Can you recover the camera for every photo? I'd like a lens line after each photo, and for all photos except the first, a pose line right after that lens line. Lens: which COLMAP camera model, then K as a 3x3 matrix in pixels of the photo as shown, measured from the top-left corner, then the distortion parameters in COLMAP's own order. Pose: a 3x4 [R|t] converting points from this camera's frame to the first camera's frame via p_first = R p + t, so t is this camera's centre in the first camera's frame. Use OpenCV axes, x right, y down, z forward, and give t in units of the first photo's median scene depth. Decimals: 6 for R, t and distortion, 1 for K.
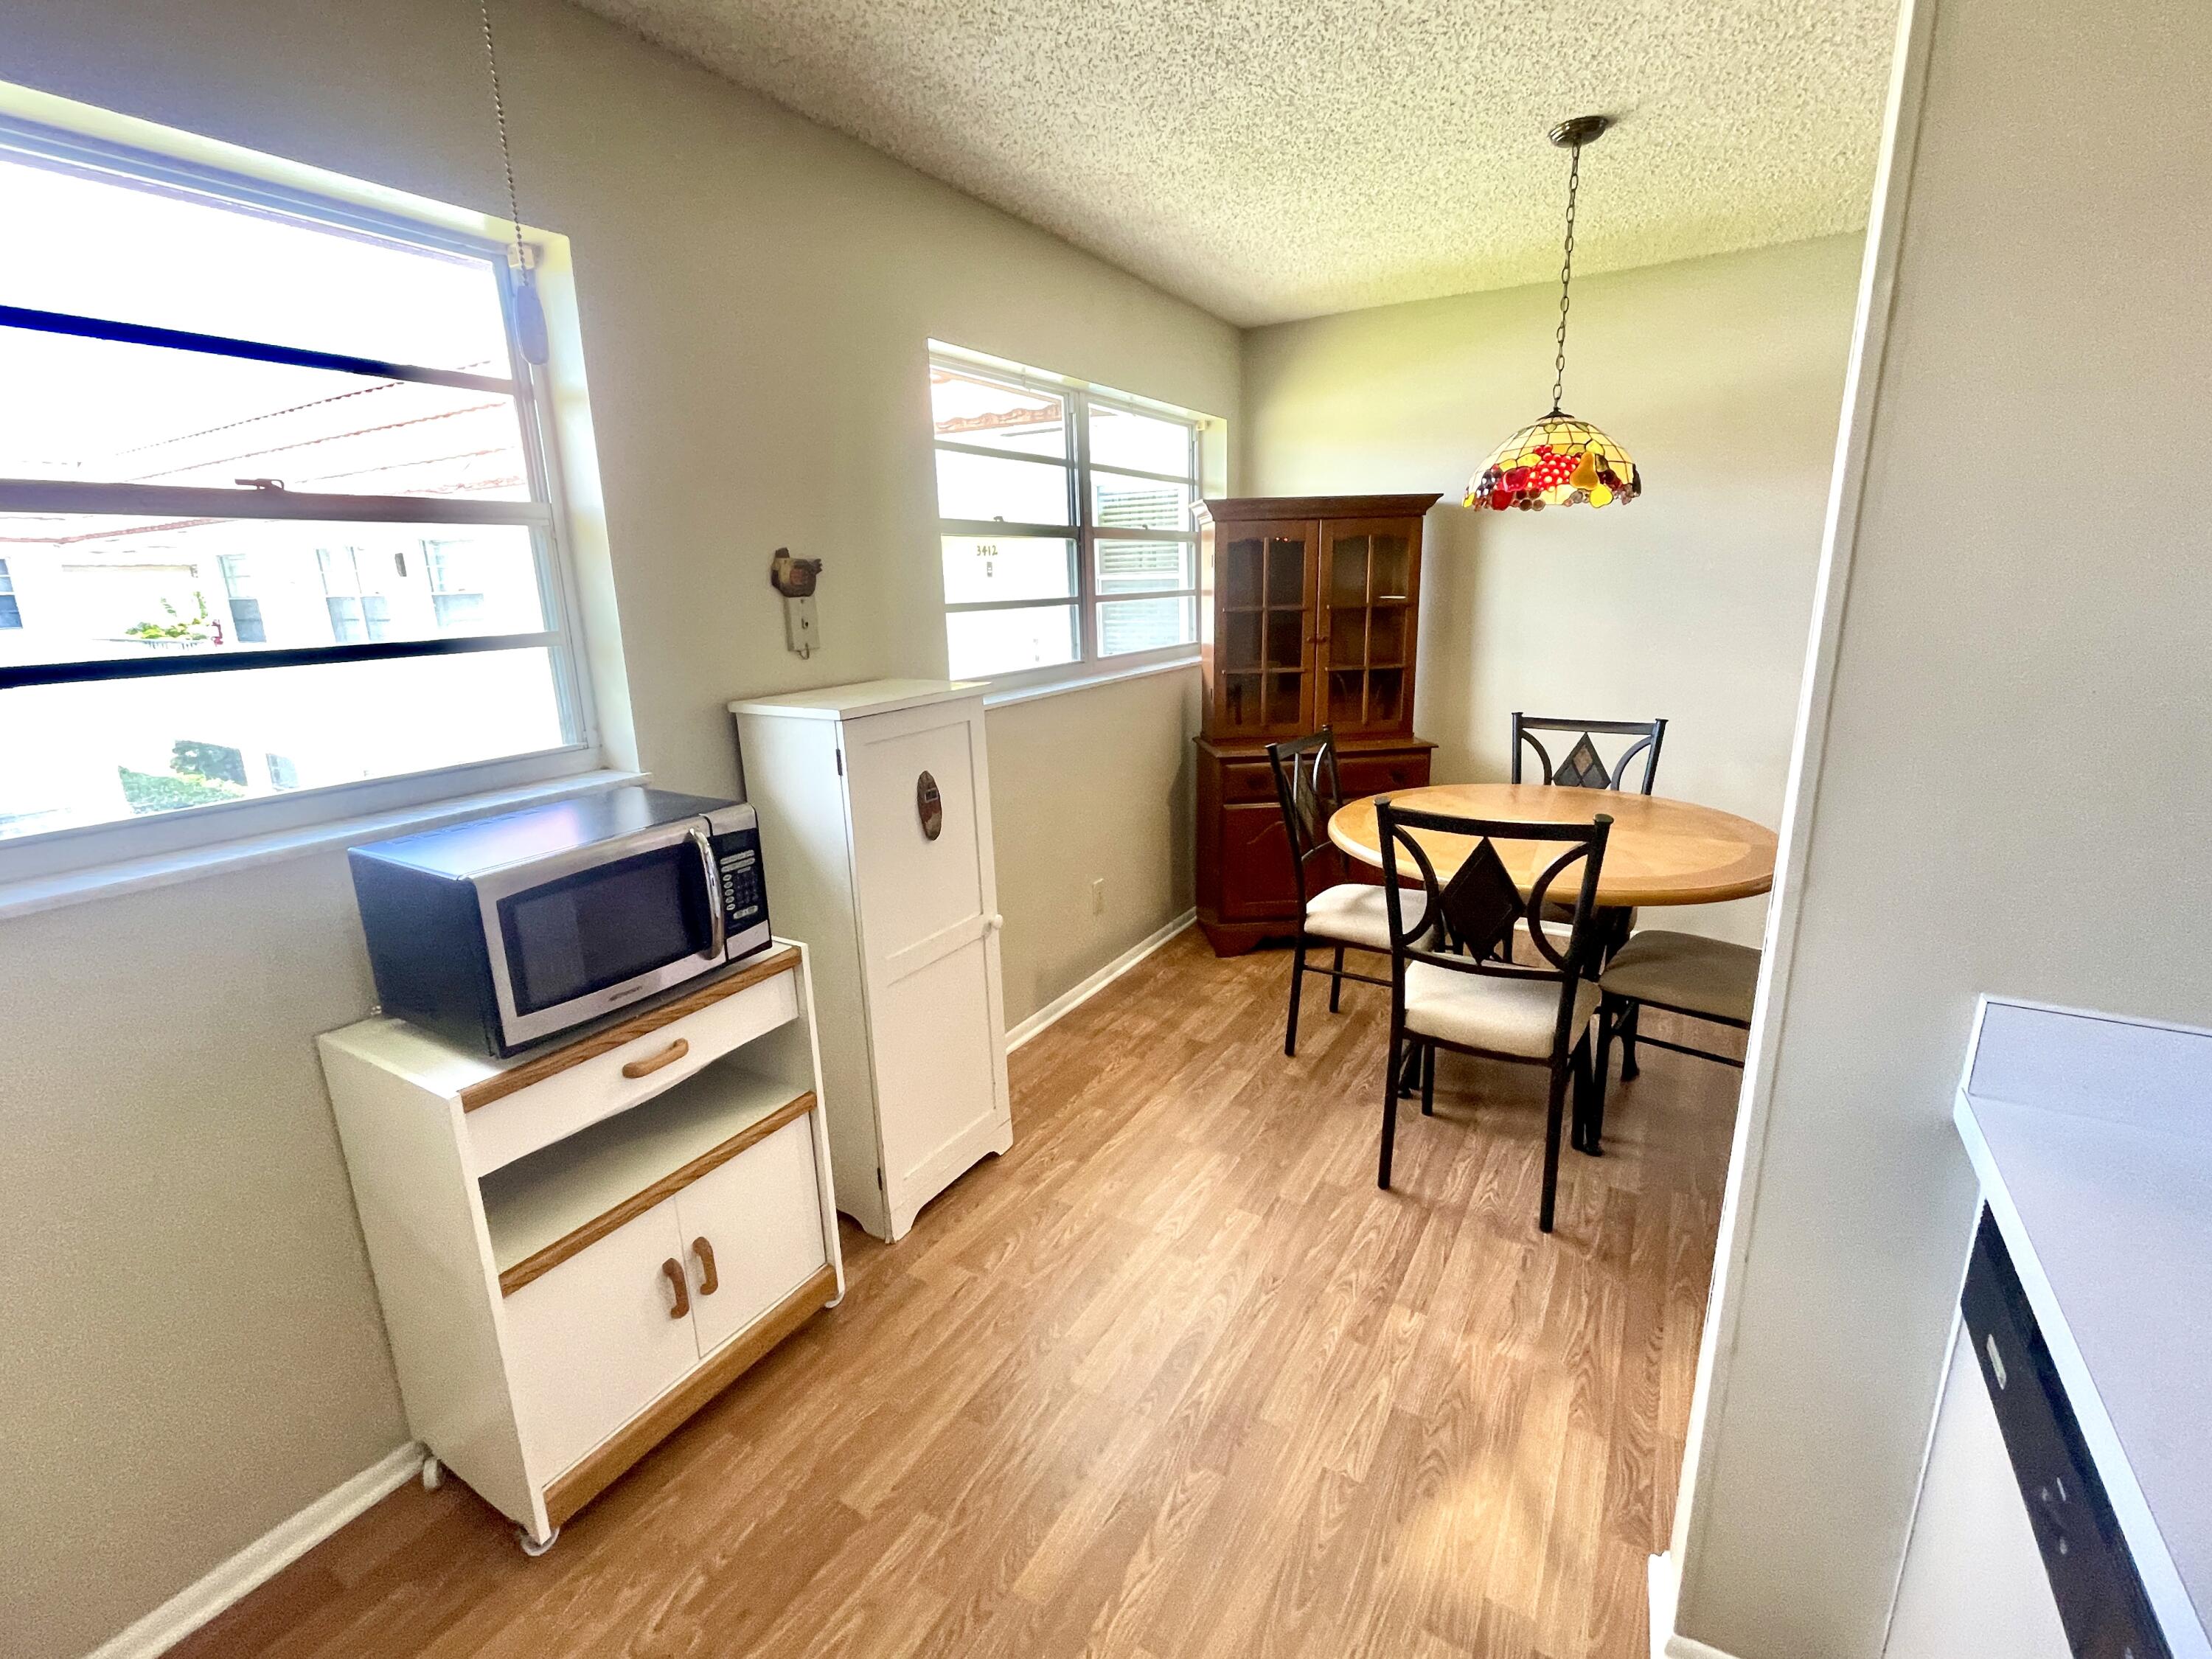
lens RADIAL K [[983.6, 0, 1104.8], [0, 983.6, 822.4], [0, 0, 1]] dist [0.000041, -0.000172]
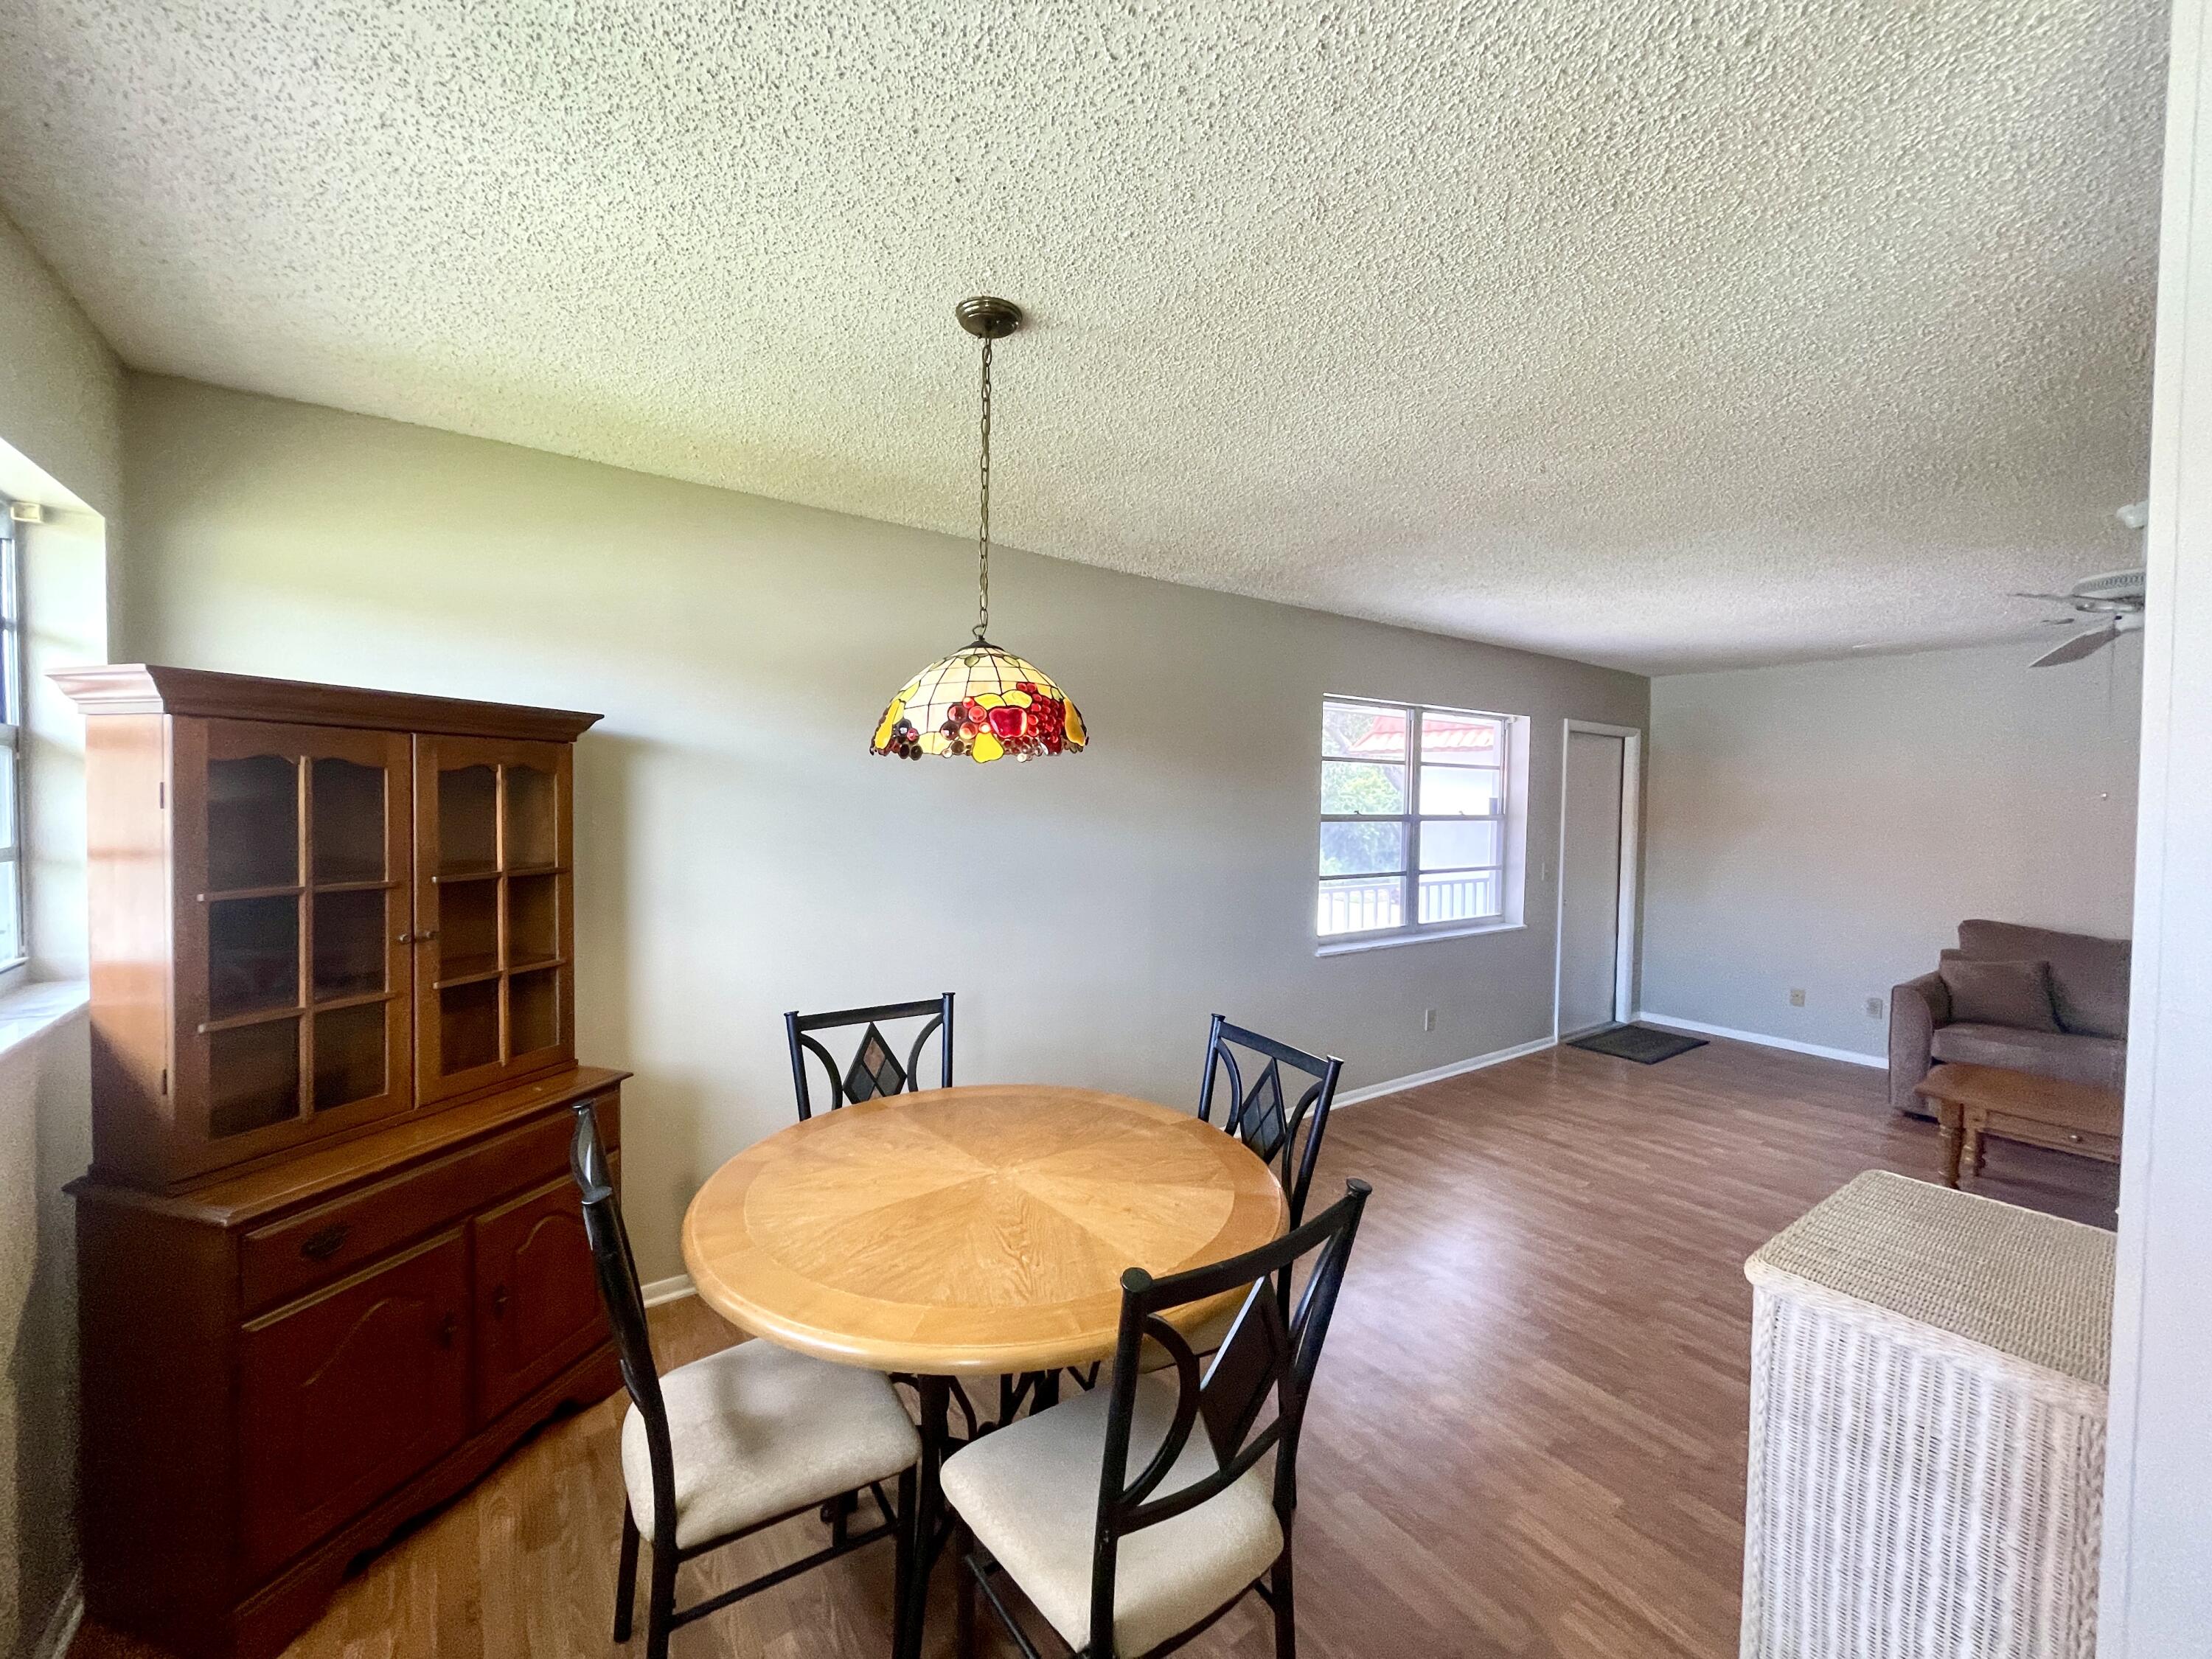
lens RADIAL K [[897.3, 0, 1113.5], [0, 897.3, 824.1], [0, 0, 1]] dist [0.004526, -0.000133]
pose [[0.401571, 0.010495, 0.915768, -0.109032], [0.194393, 0.976172, -0.096430, -0.139123], [-0.894959, 0.216743, 0.389962, 0.490785]]
